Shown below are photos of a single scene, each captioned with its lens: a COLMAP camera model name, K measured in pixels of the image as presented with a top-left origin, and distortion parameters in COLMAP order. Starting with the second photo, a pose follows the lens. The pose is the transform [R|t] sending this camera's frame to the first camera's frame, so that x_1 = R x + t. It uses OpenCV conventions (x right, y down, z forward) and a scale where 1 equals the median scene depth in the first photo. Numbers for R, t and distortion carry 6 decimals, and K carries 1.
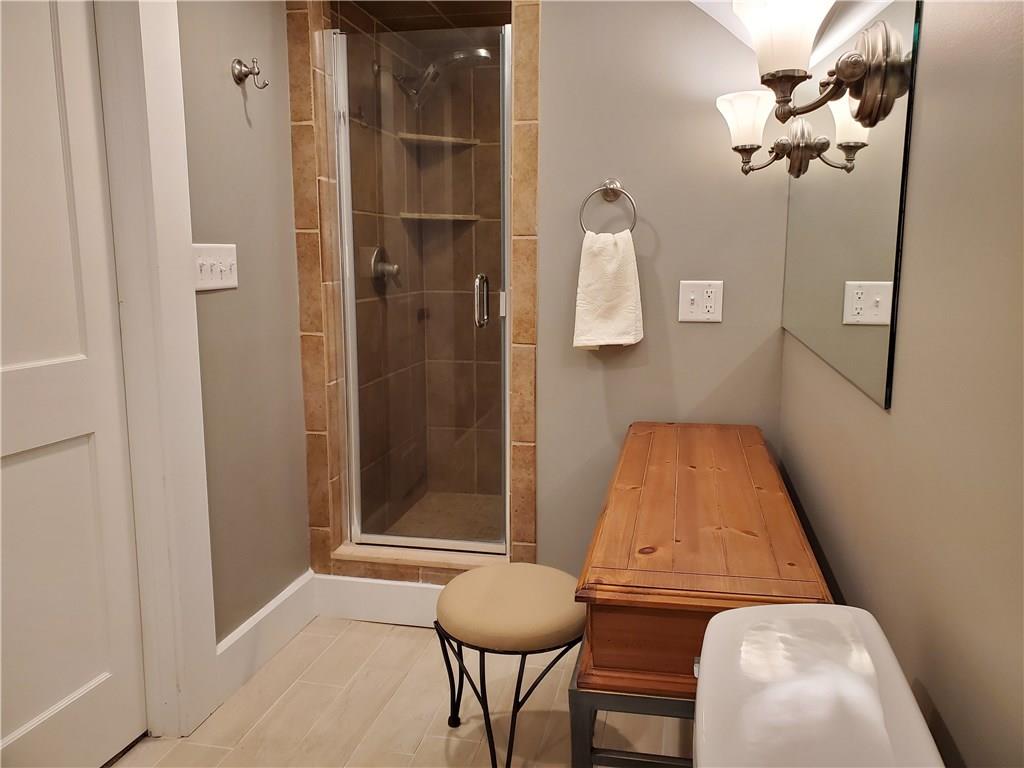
lens RADIAL K [[781.7, 0, 533.3], [0, 781.7, 386.5], [0, 0, 1]] dist [0.162922, -0.471640]
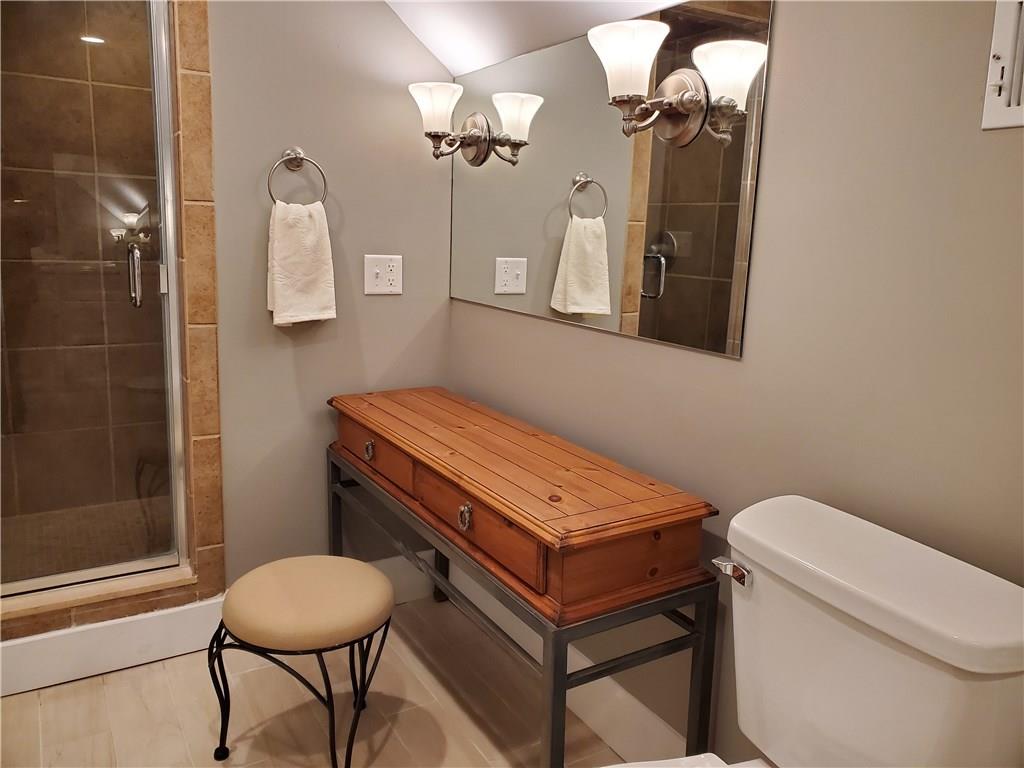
lens RADIAL K [[773.6, 0, 512.0], [0, 773.6, 384.0], [0, 0, 1]] dist [-0.001671, -0.005049]
pose [[0.731718, -0.102859, 0.673801, -0.368306], [0.076503, 0.994695, 0.068767, -0.021610], [-0.677300, 0.001230, 0.735706, 0.130493]]
